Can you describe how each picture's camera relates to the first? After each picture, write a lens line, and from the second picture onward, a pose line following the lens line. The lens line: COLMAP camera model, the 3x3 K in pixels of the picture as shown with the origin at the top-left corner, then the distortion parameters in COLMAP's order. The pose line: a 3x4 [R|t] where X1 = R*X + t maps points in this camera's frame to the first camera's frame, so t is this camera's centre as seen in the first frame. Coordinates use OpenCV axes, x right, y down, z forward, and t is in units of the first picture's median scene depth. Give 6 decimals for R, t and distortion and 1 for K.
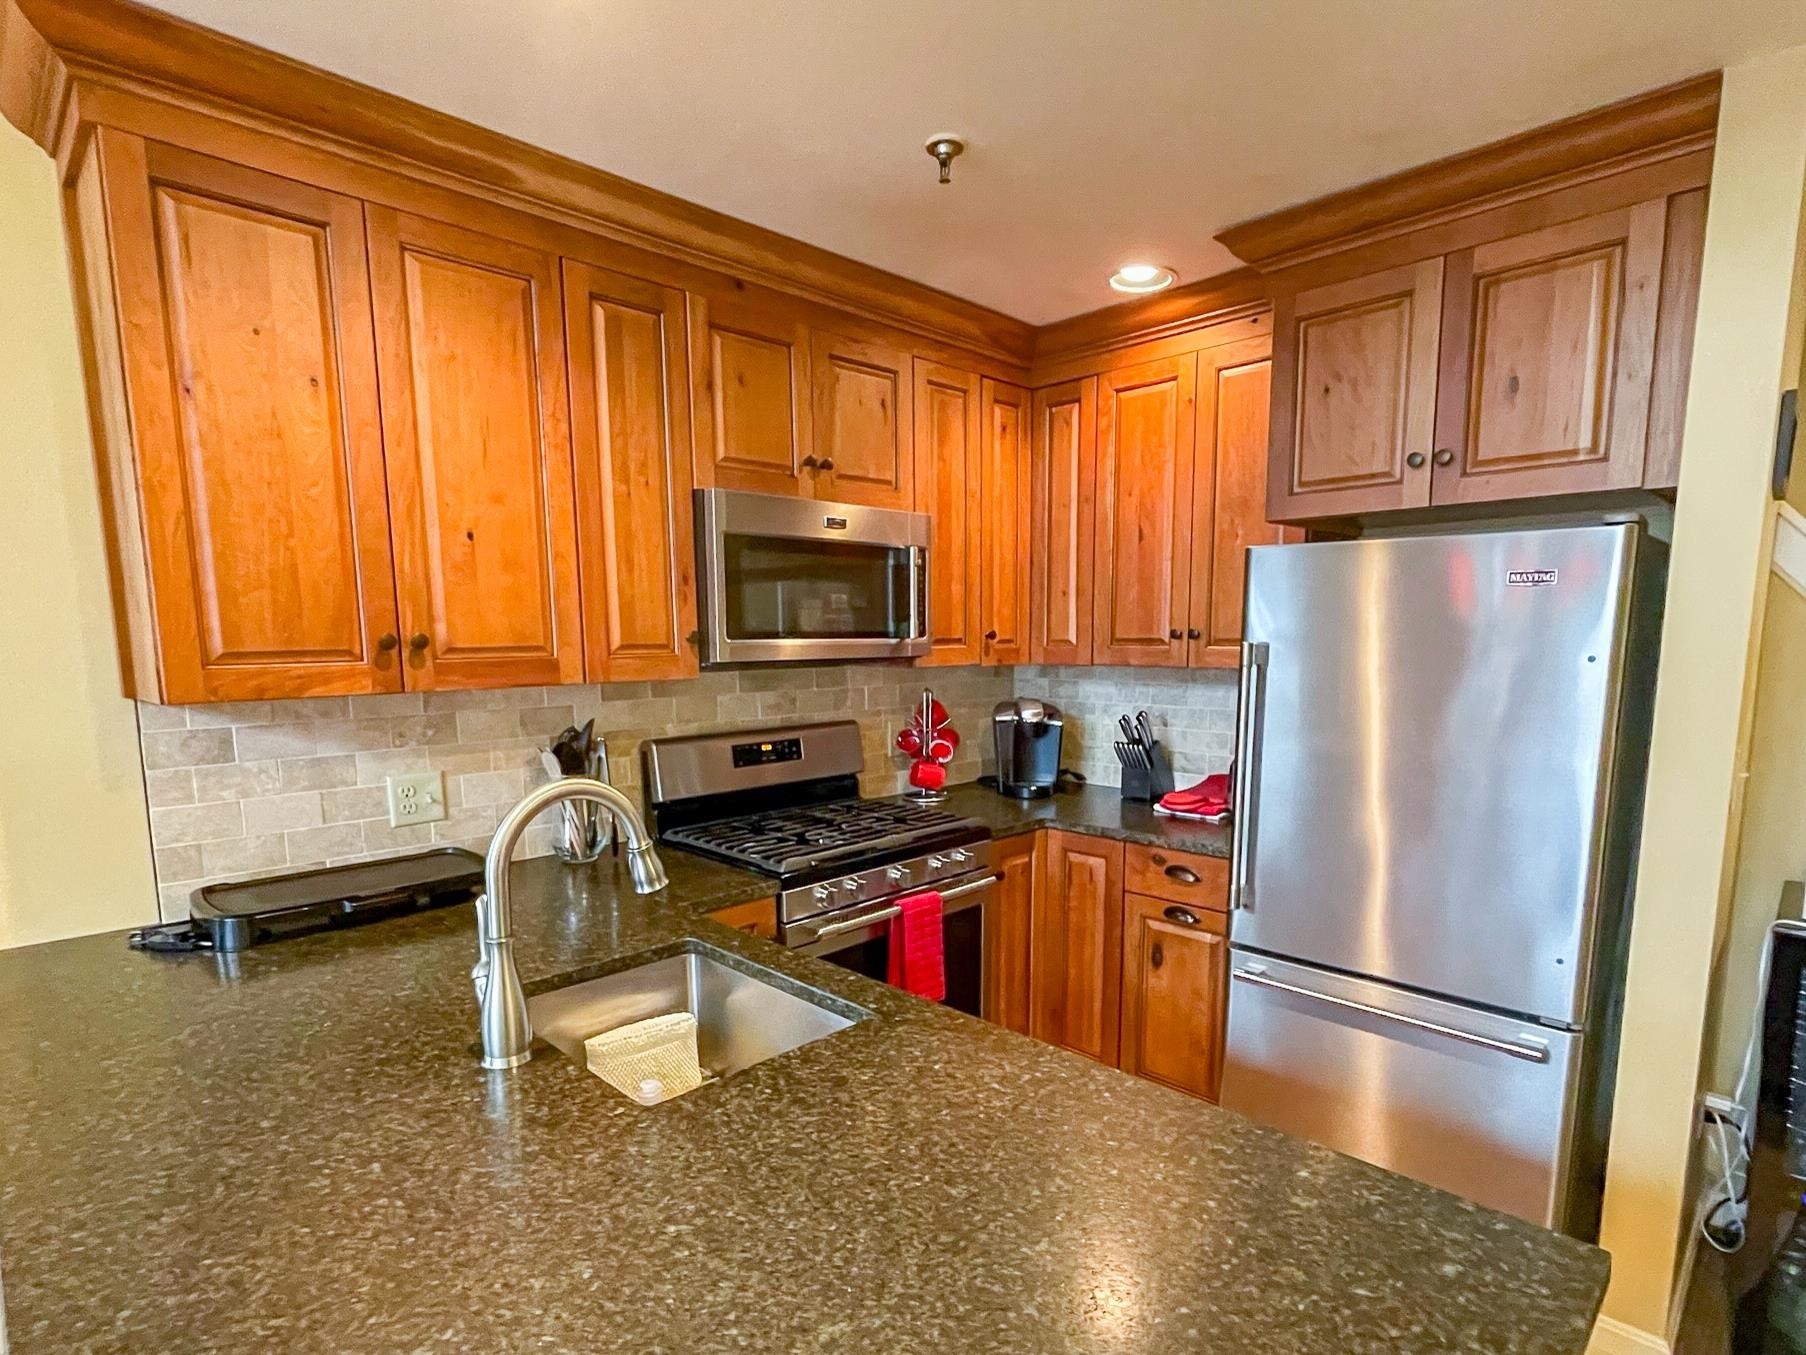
lens RADIAL K [[935.2, 0, 904.0], [0, 935.2, 745.0], [0, 0, 1]] dist [-0.003351, -0.000825]
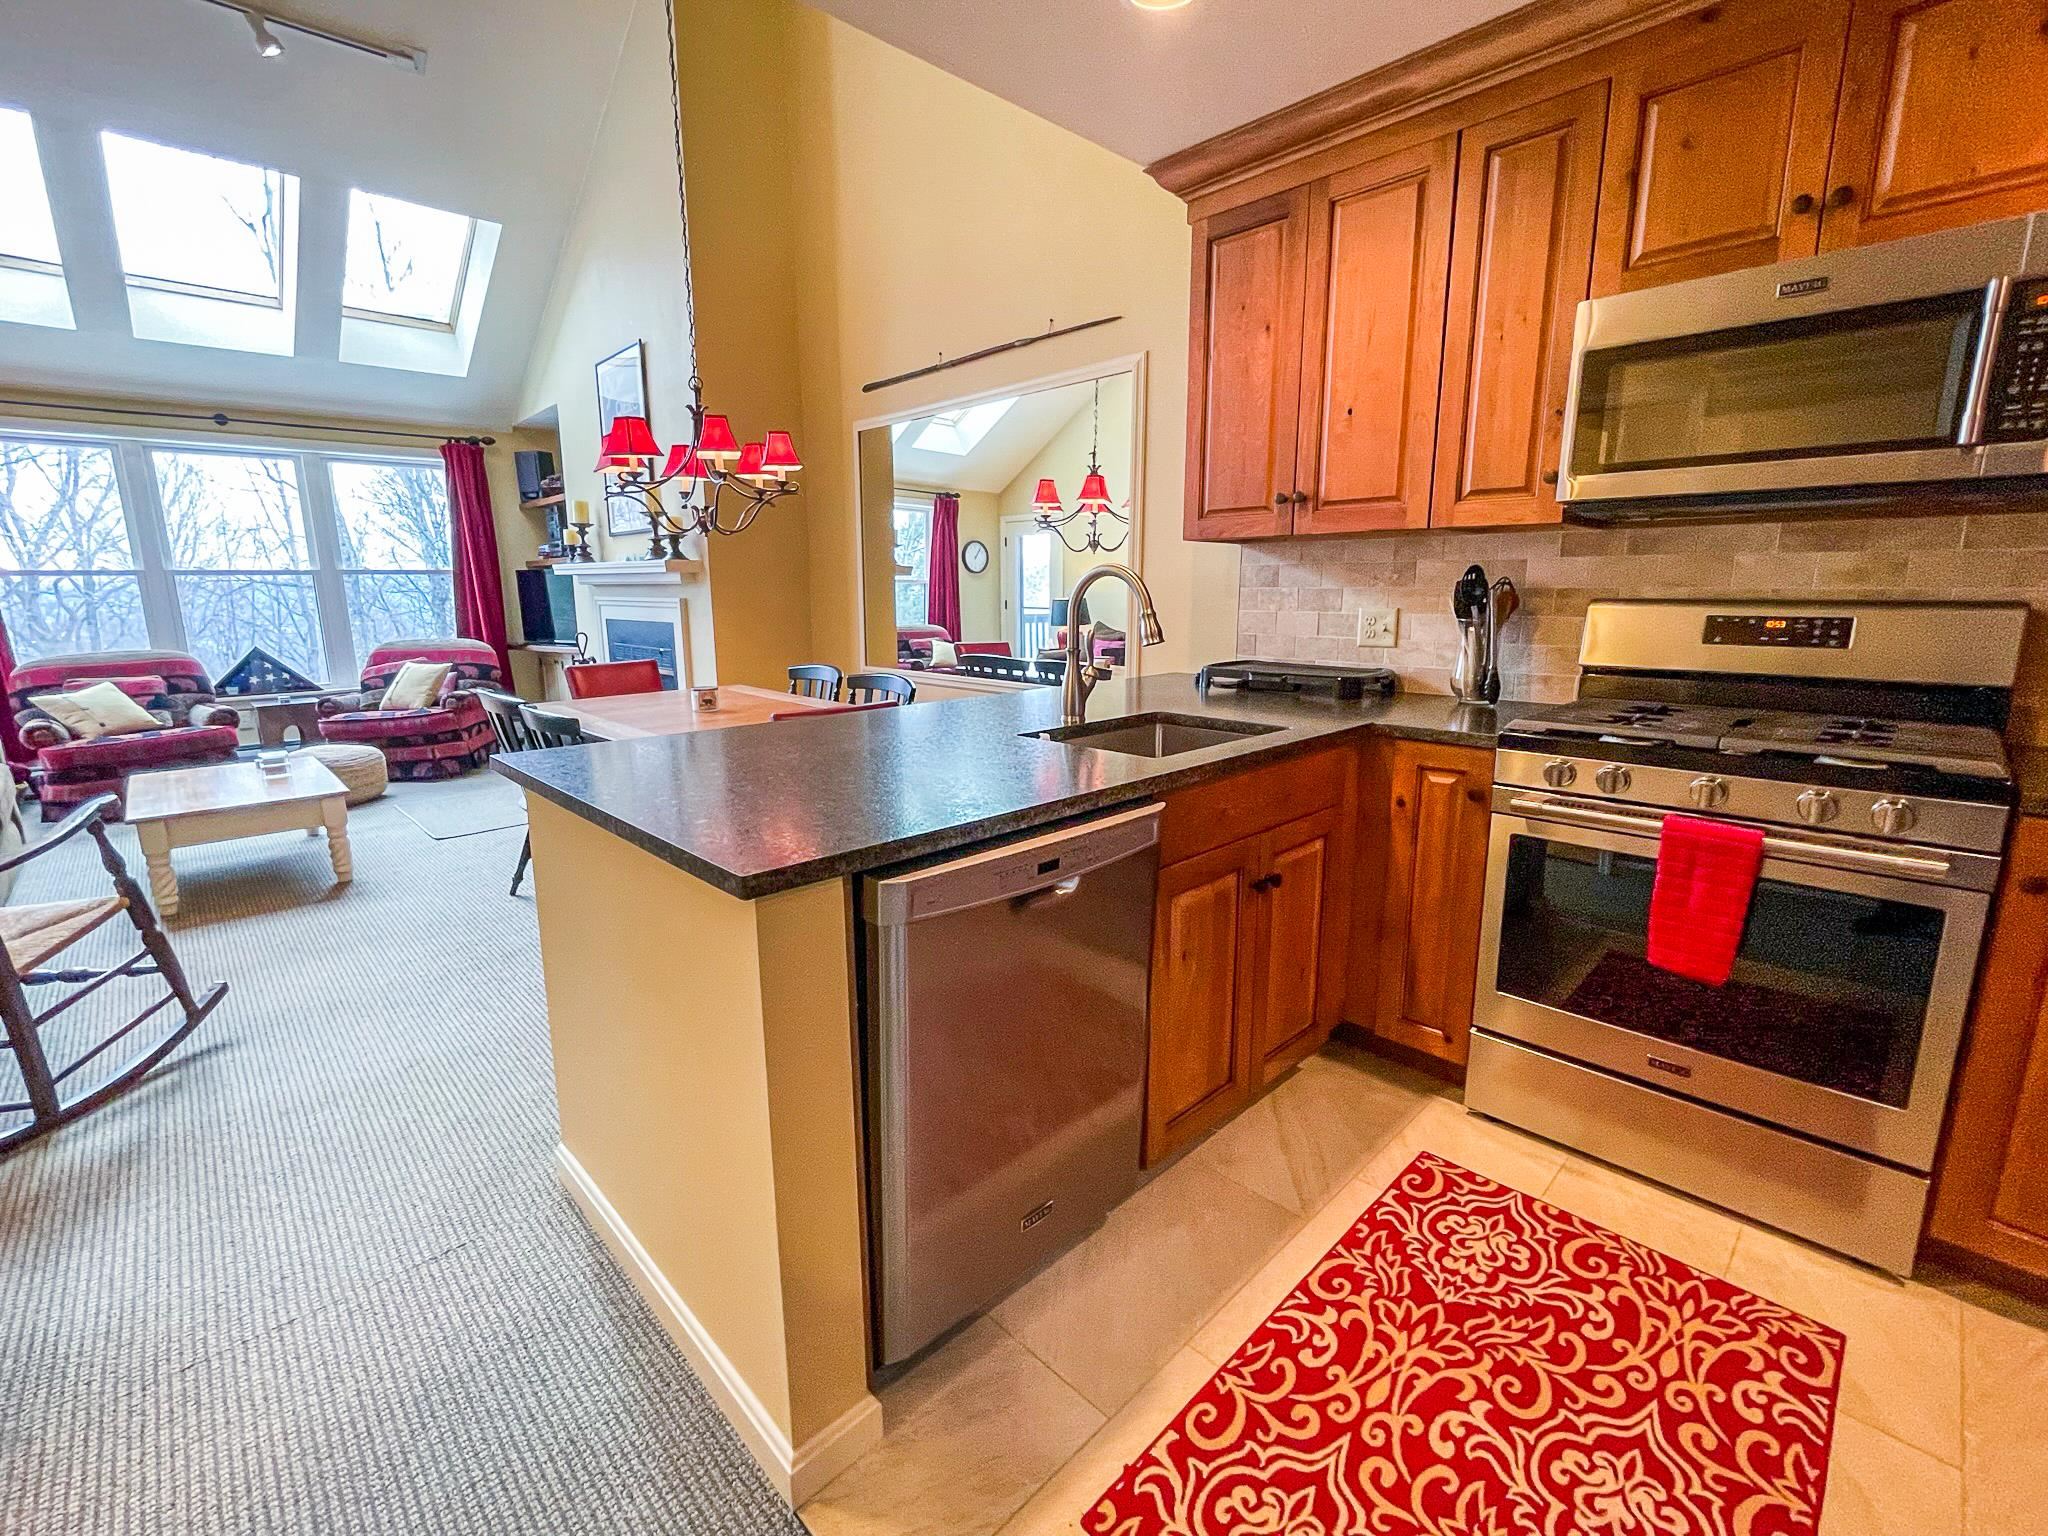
lens RADIAL K [[885.1, 0, 1024.0], [0, 885.1, 768.0], [0, 0, 1]] dist [-0.000542, -0.000193]
pose [[-0.011158, 0.205652, -0.978562, 0.727991], [-0.120874, 0.971169, 0.205477, 0.052186], [0.992605, 0.120575, 0.014022, 0.501191]]
